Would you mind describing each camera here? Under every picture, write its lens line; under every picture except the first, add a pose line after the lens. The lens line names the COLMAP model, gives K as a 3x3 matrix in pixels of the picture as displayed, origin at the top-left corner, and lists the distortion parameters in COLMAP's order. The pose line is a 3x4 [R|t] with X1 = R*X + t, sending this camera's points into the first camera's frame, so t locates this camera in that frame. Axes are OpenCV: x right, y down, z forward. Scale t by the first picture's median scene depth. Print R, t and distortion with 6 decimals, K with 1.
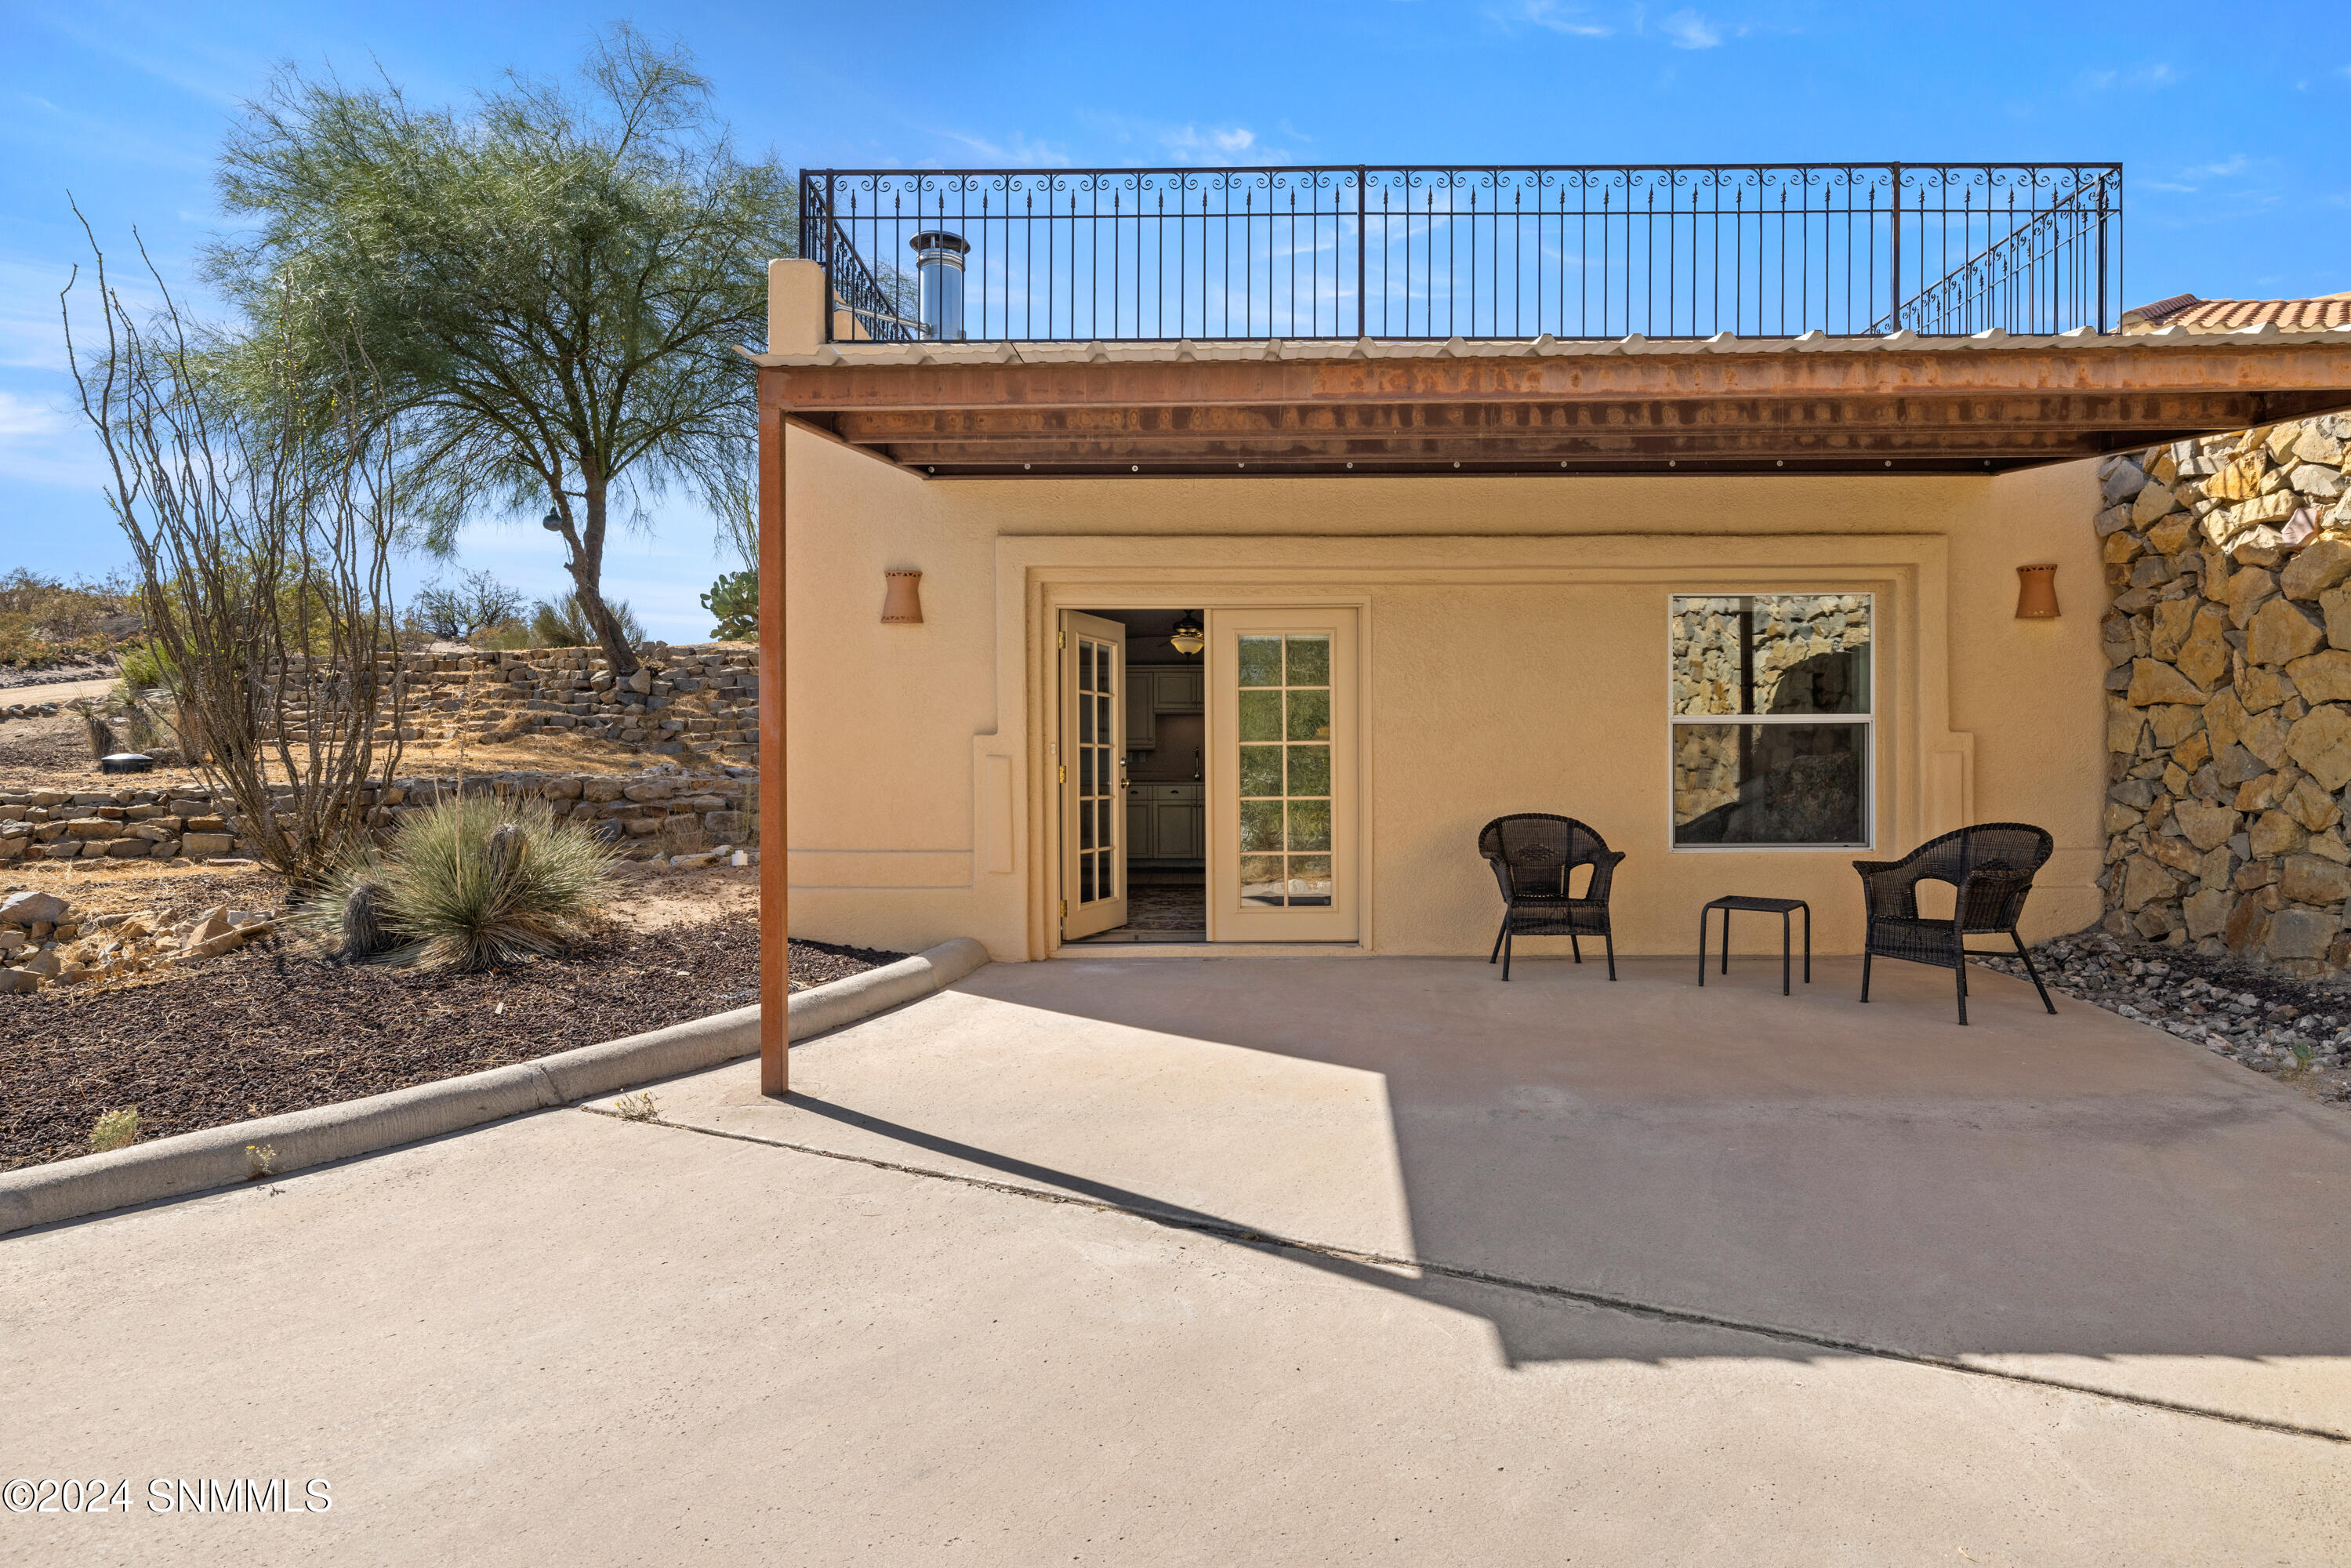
lens RADIAL K [[1273.9, 0, 1180.0], [0, 1273.9, 777.9], [0, 0, 1]] dist [-0.002556, -0.002467]
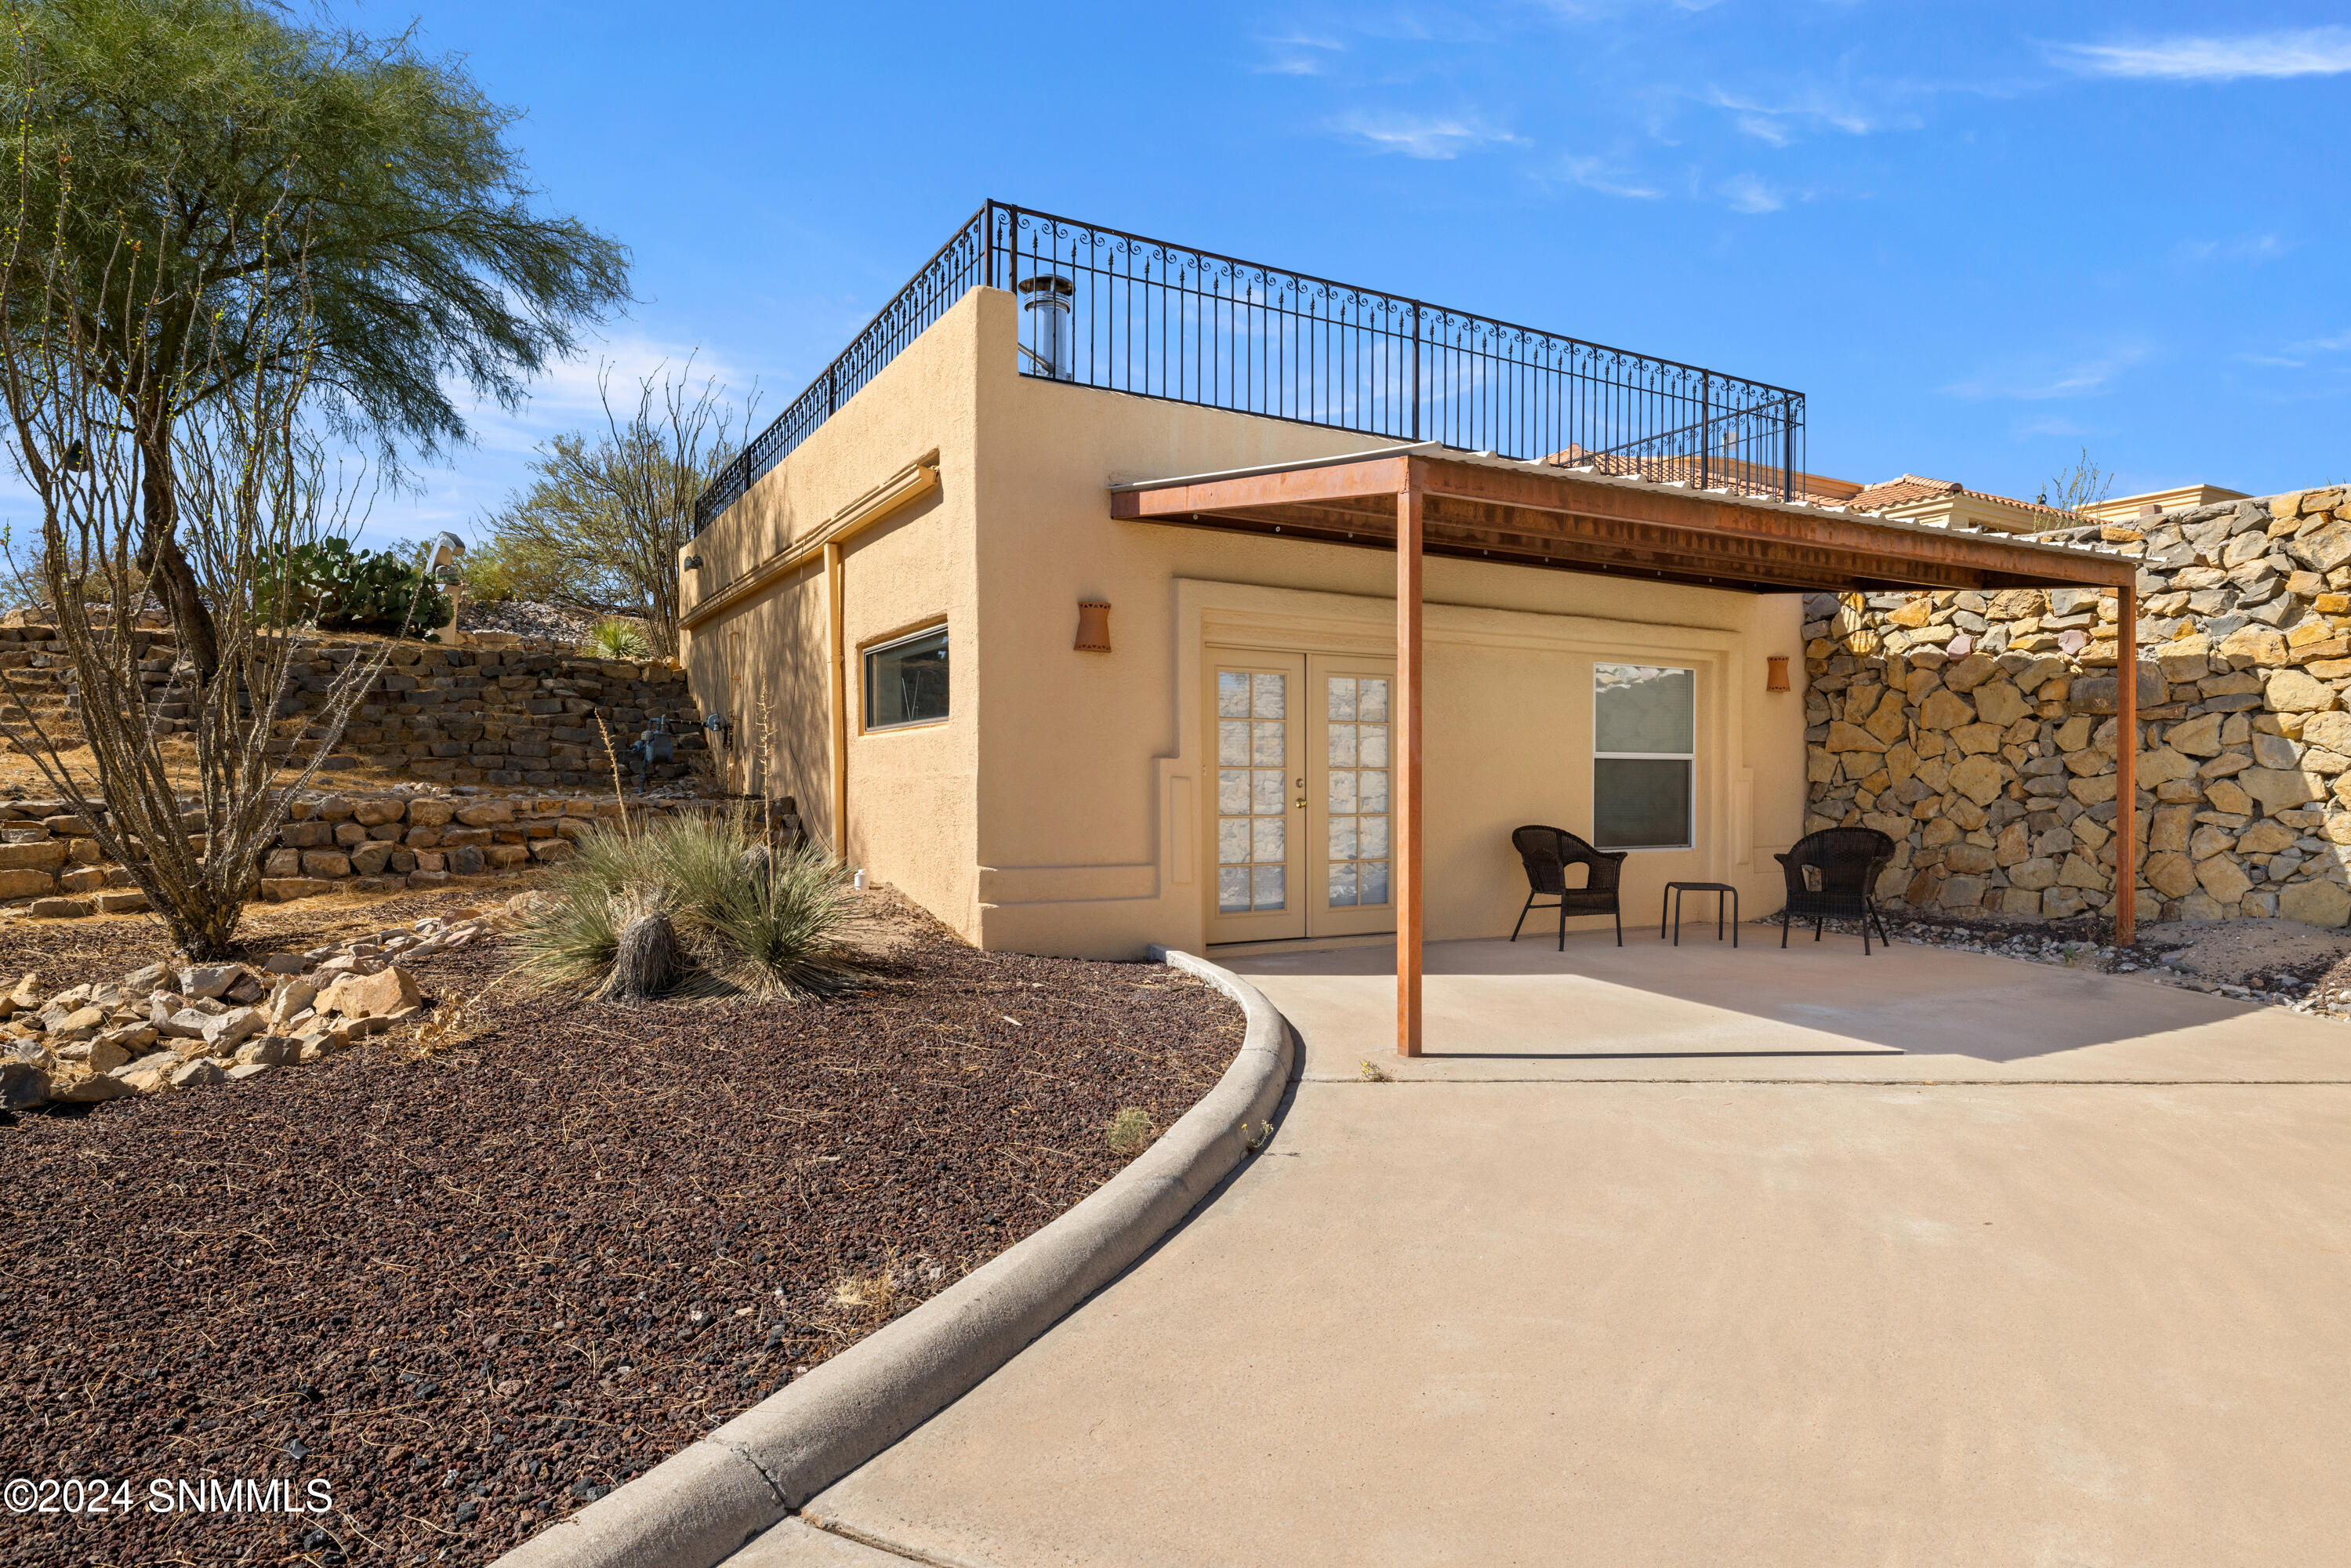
lens RADIAL K [[1347.0, 0, 1175.6], [0, 1347.0, 790.2], [0, 0, 1]] dist [-0.002763, -0.000068]
pose [[0.861090, 0.005087, 0.508428, -0.752764], [-0.000304, 0.999955, -0.009489, 0.005324], [-0.508453, 0.008016, 0.861052, 0.000701]]
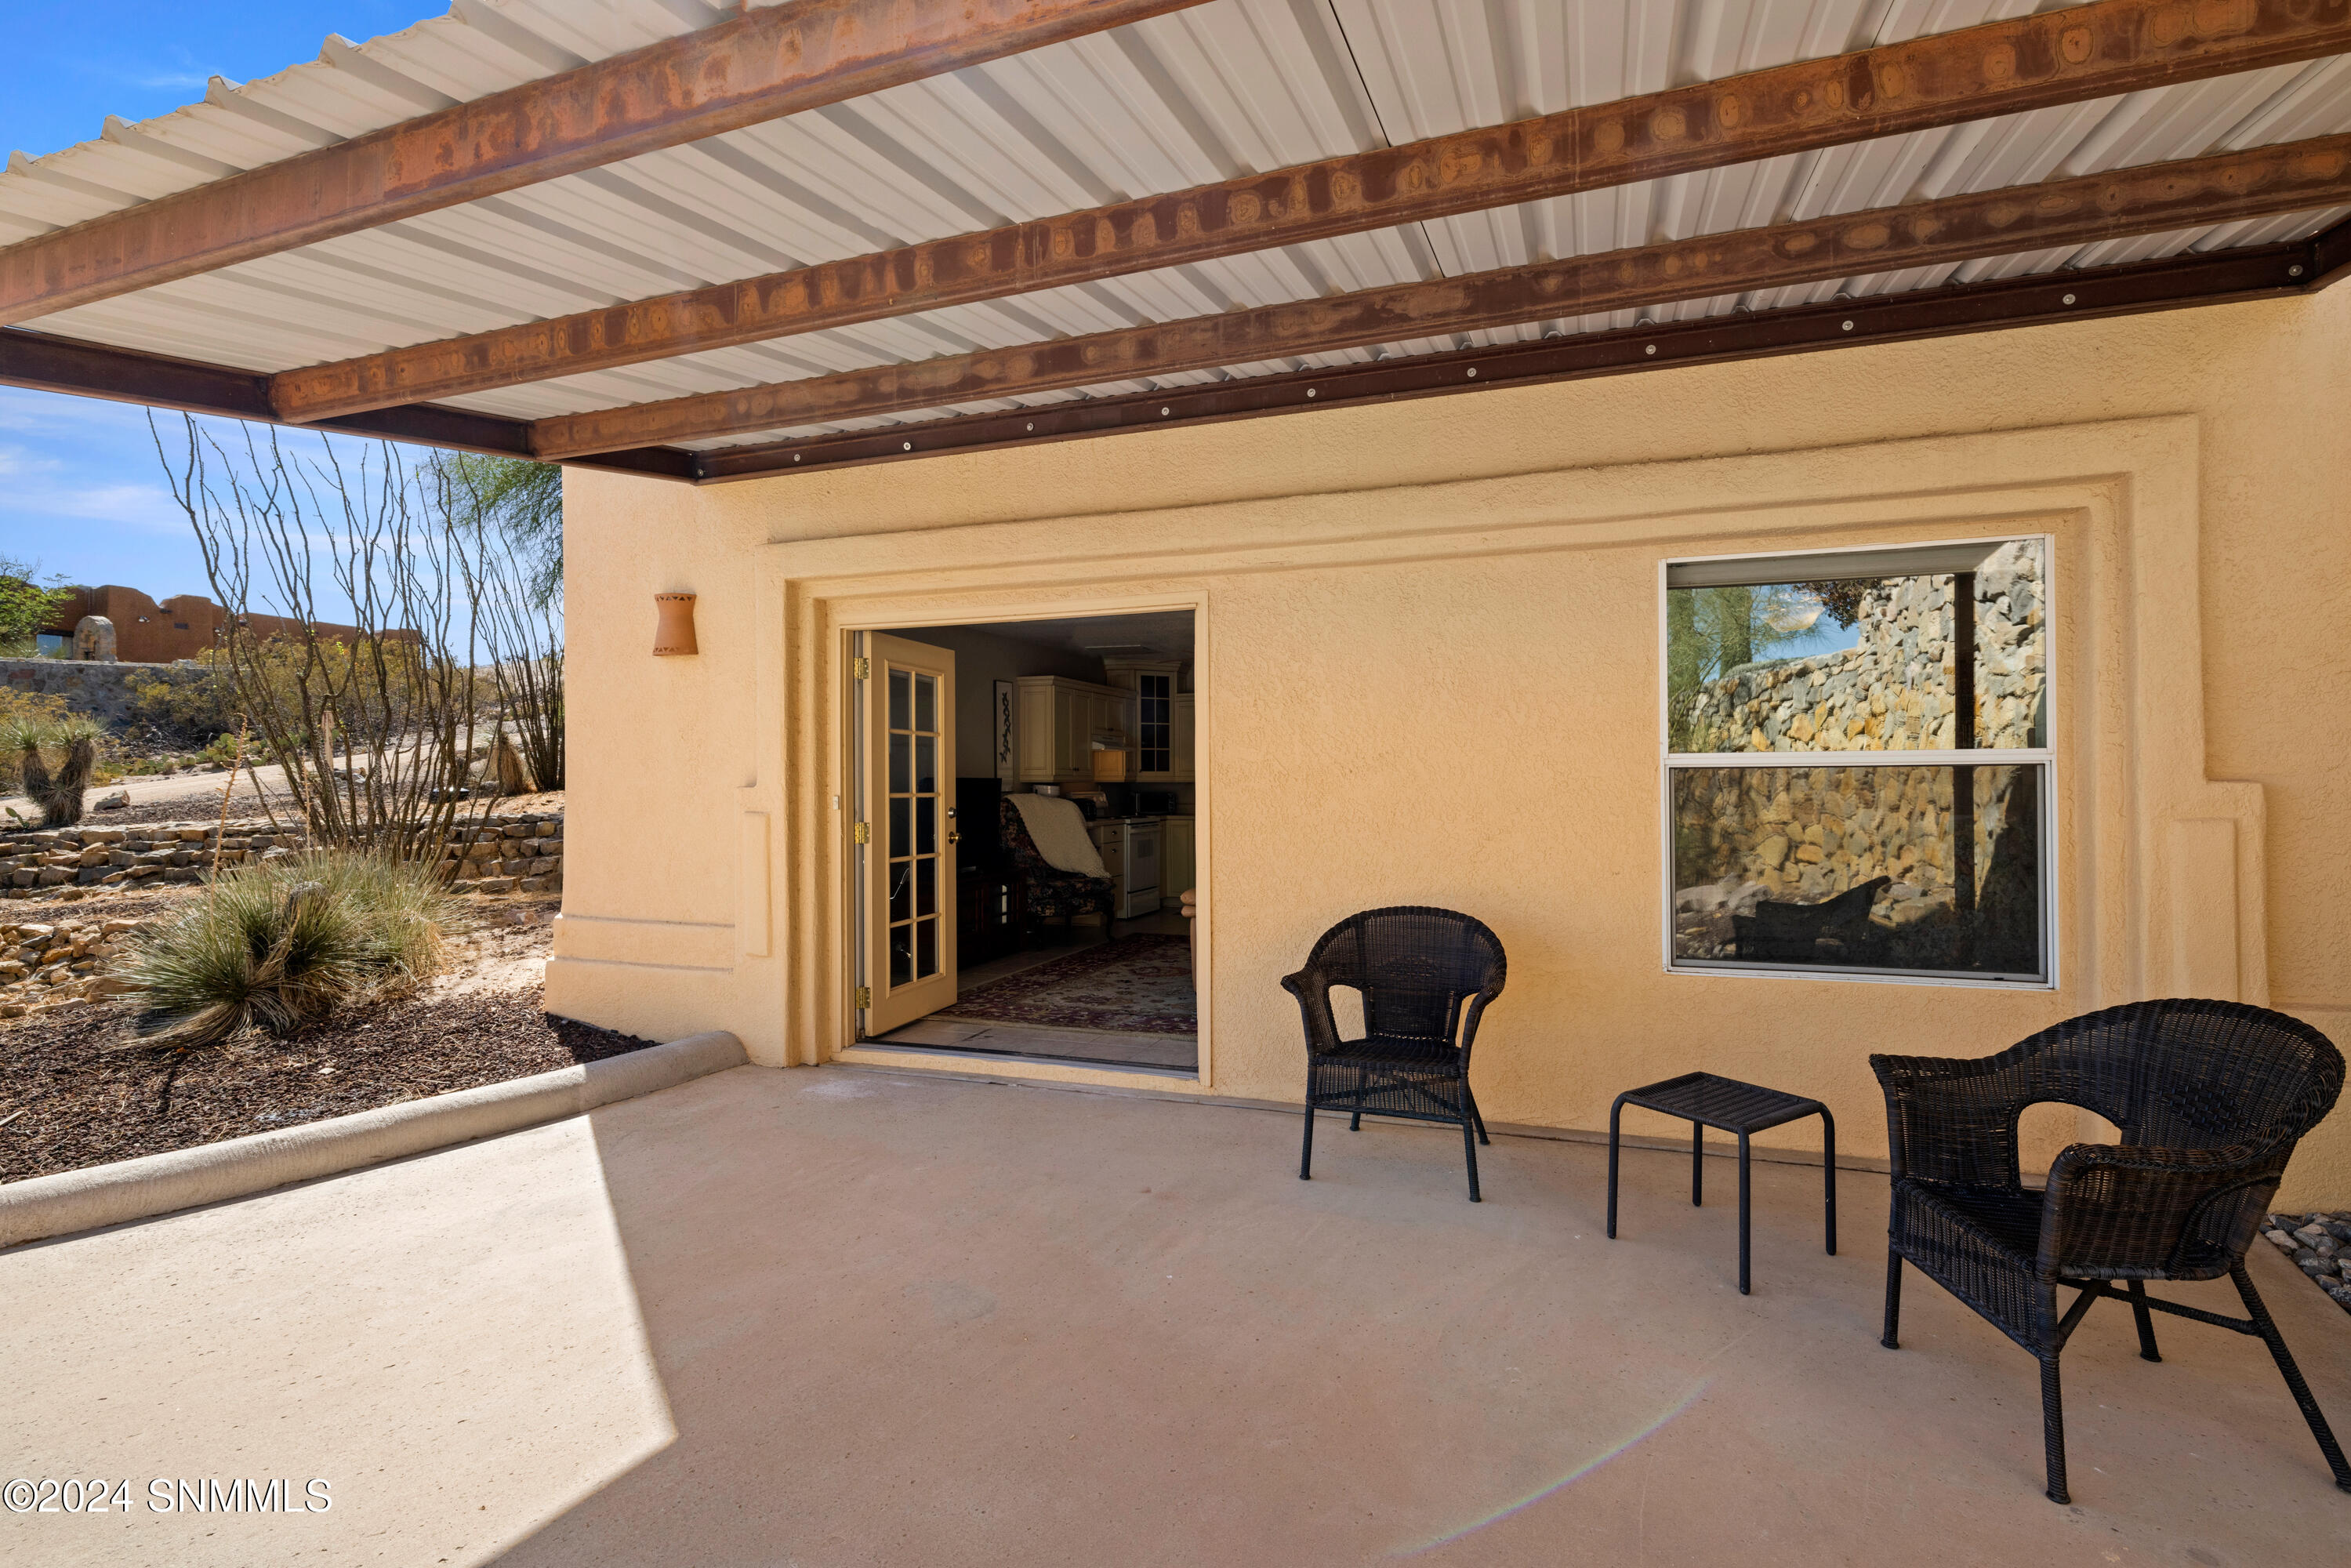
lens RADIAL K [[1113.8, 0, 1170.6], [0, 1113.8, 780.0], [0, 0, 1]] dist [-0.003544, 0.000663]
pose [[0.943077, -0.002615, -0.332563, 0.355754], [-0.000530, 0.999956, -0.009368, -0.032559], [0.332573, 0.009011, 0.943034, 0.423511]]
